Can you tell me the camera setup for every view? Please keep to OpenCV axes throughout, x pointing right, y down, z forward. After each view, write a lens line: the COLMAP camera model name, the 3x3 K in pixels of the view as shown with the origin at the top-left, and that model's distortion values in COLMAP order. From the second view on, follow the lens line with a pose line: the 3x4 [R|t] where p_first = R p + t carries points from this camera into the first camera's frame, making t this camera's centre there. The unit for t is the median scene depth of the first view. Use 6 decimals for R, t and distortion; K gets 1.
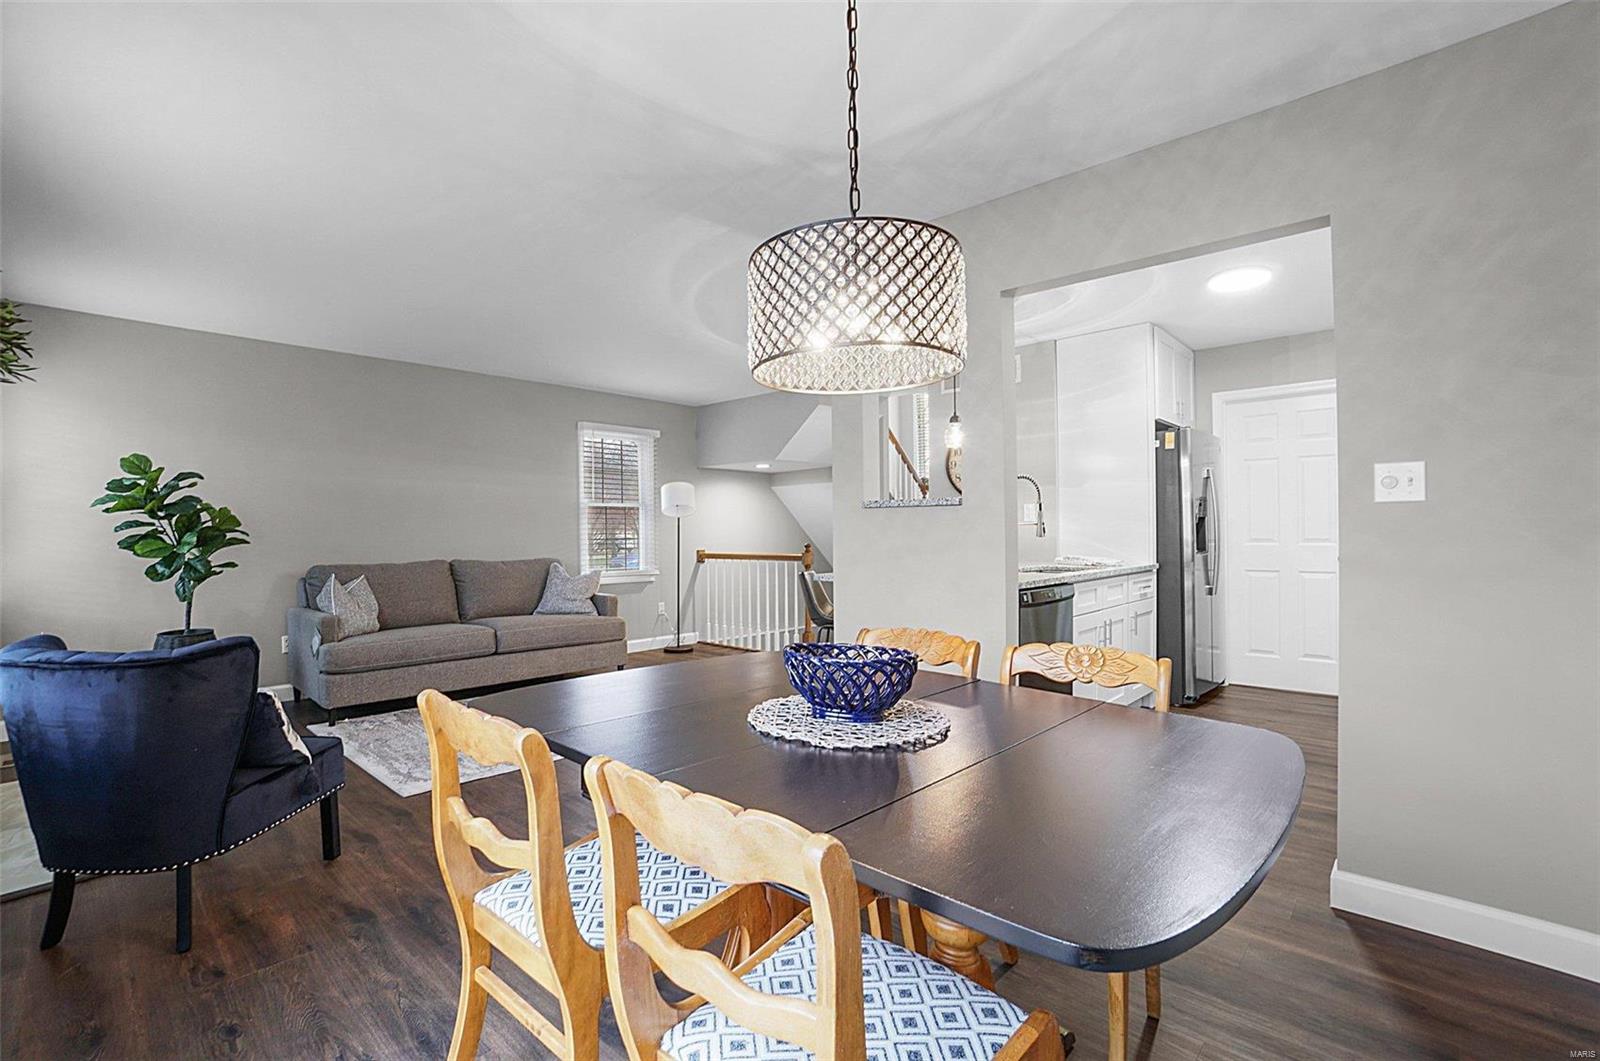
lens RADIAL K [[722.5, 0, 790.6], [0, 722.5, 535.3], [0, 0, 1]] dist [-0.068930, 0.025512]
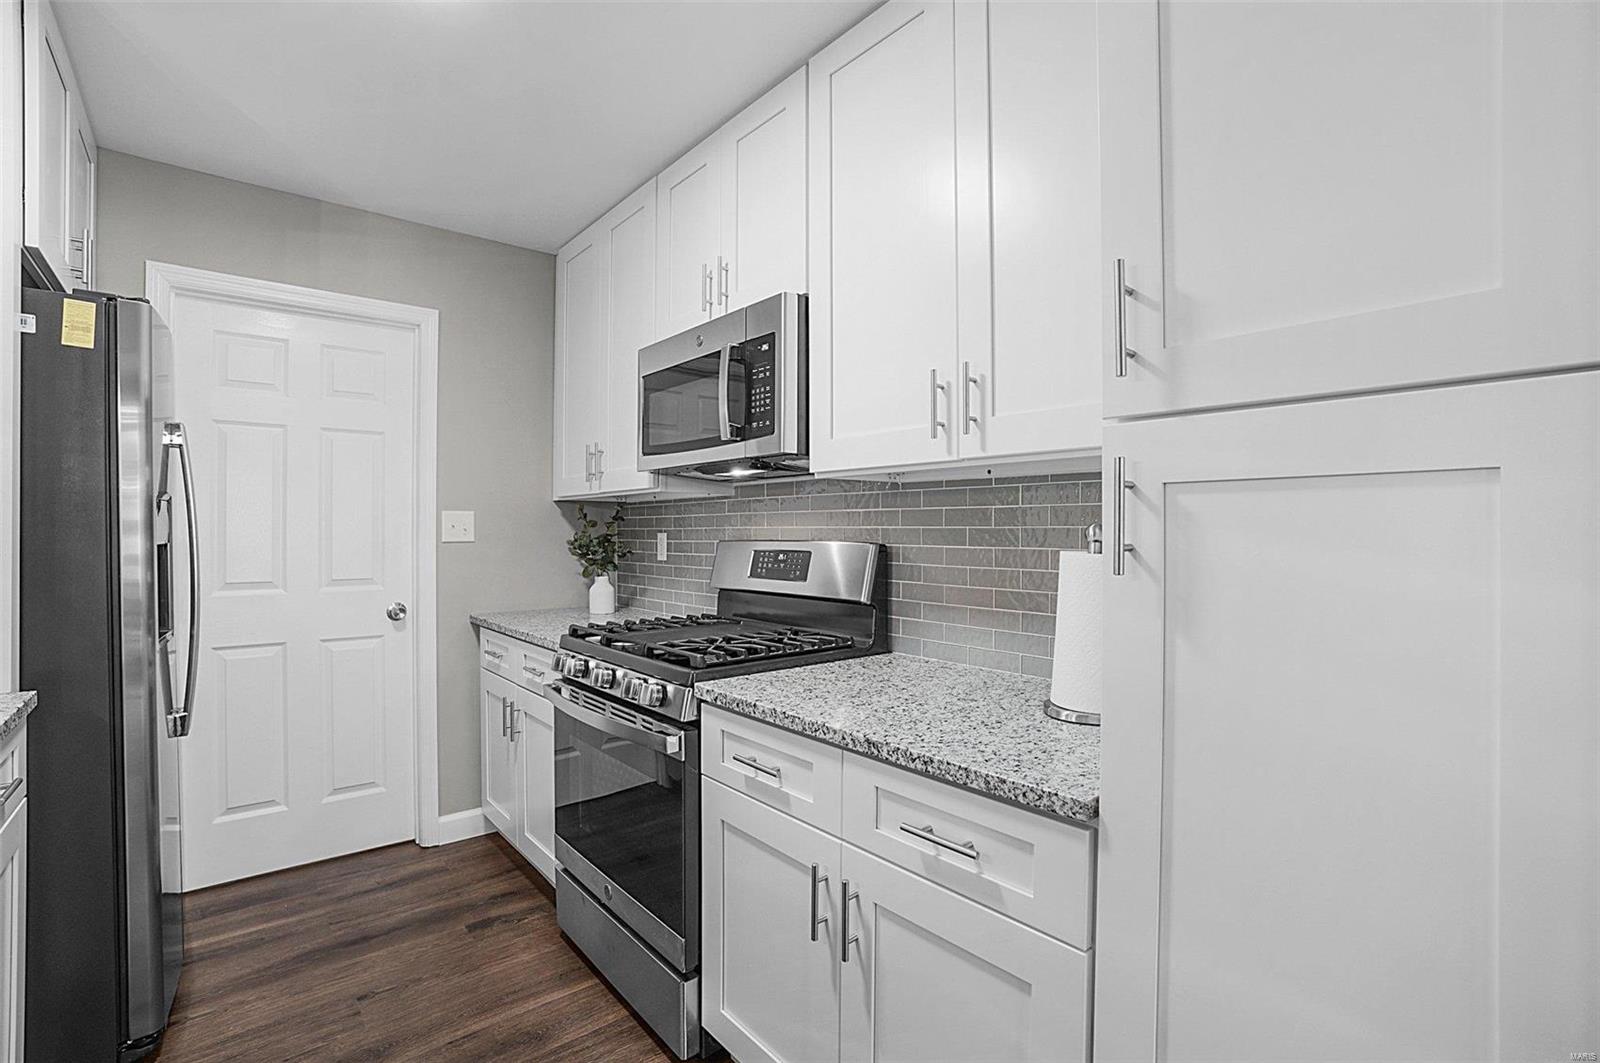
lens RADIAL K [[711.6, 0, 791.8], [0, 711.6, 533.7], [0, 0, 1]] dist [-0.068256, 0.023787]
pose [[0.138198, 0.010986, 0.990344, 0.254863], [0.003257, 0.999928, -0.011547, -0.026414], [-0.990399, 0.004821, 0.138152, 0.600241]]
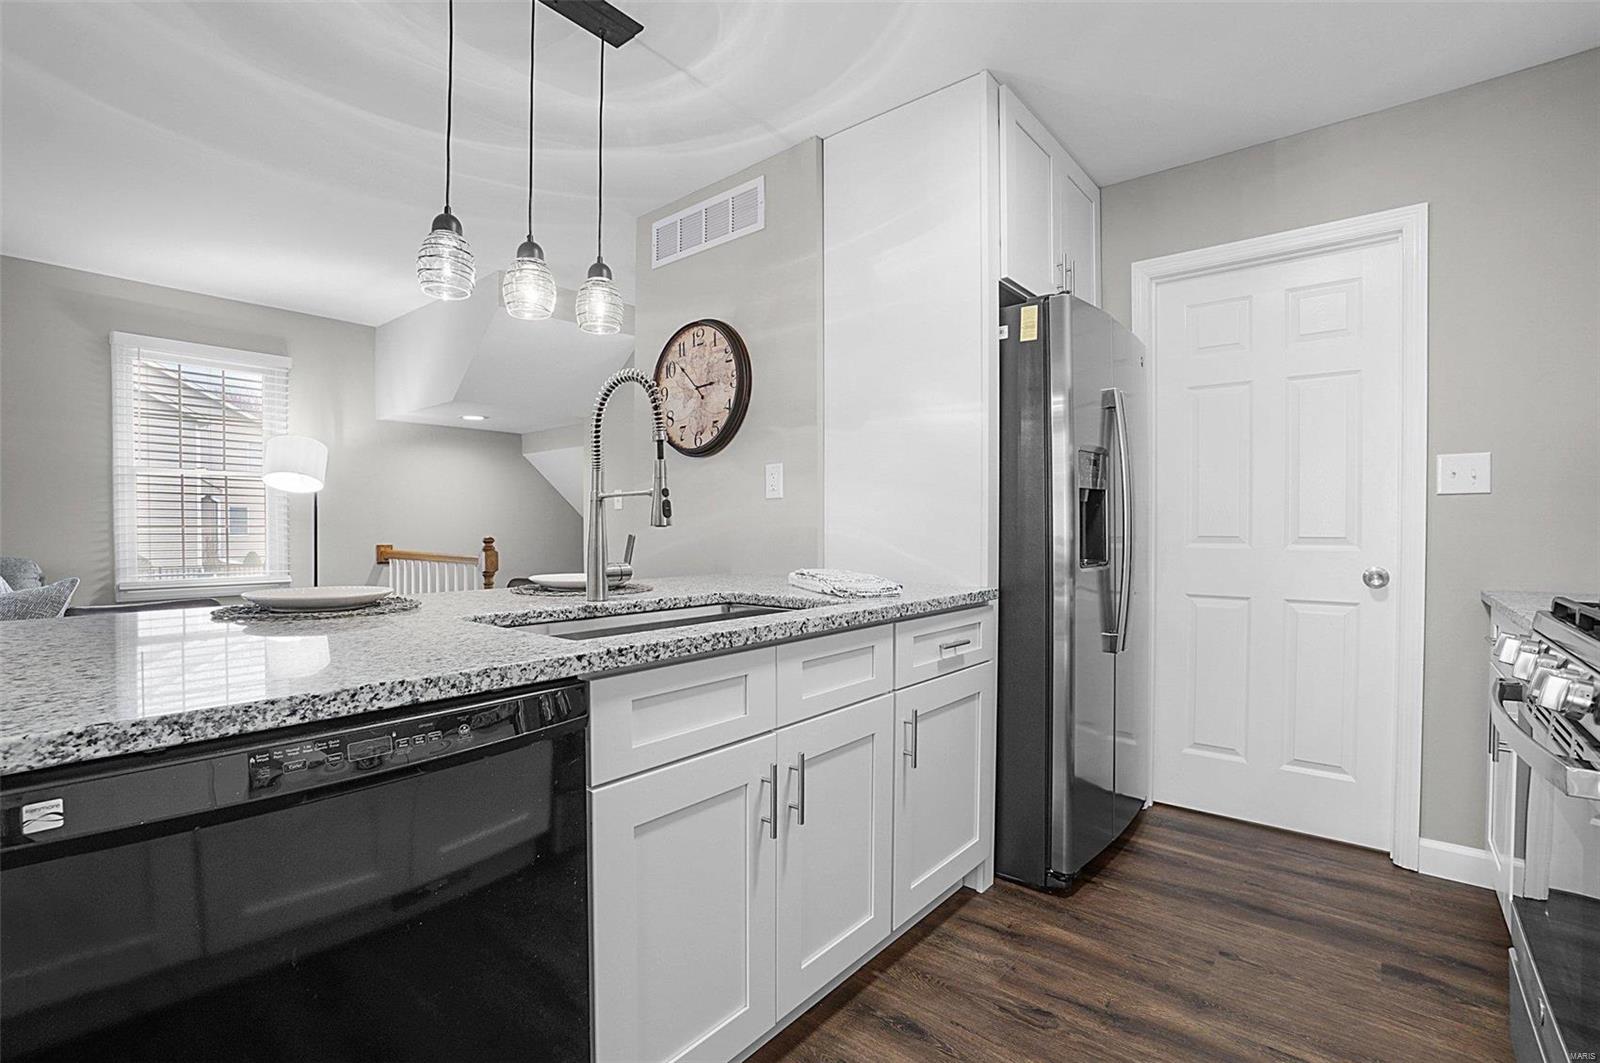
lens RADIAL K [[722.5, 0, 790.6], [0, 722.5, 536.3], [0, 0, 1]] dist [-0.068930, 0.025512]
pose [[0.998347, 0.010006, 0.056595, 0.348702], [-0.010871, 0.999828, 0.015002, 0.000395], [-0.056435, -0.015593, 0.998285, 0.531221]]
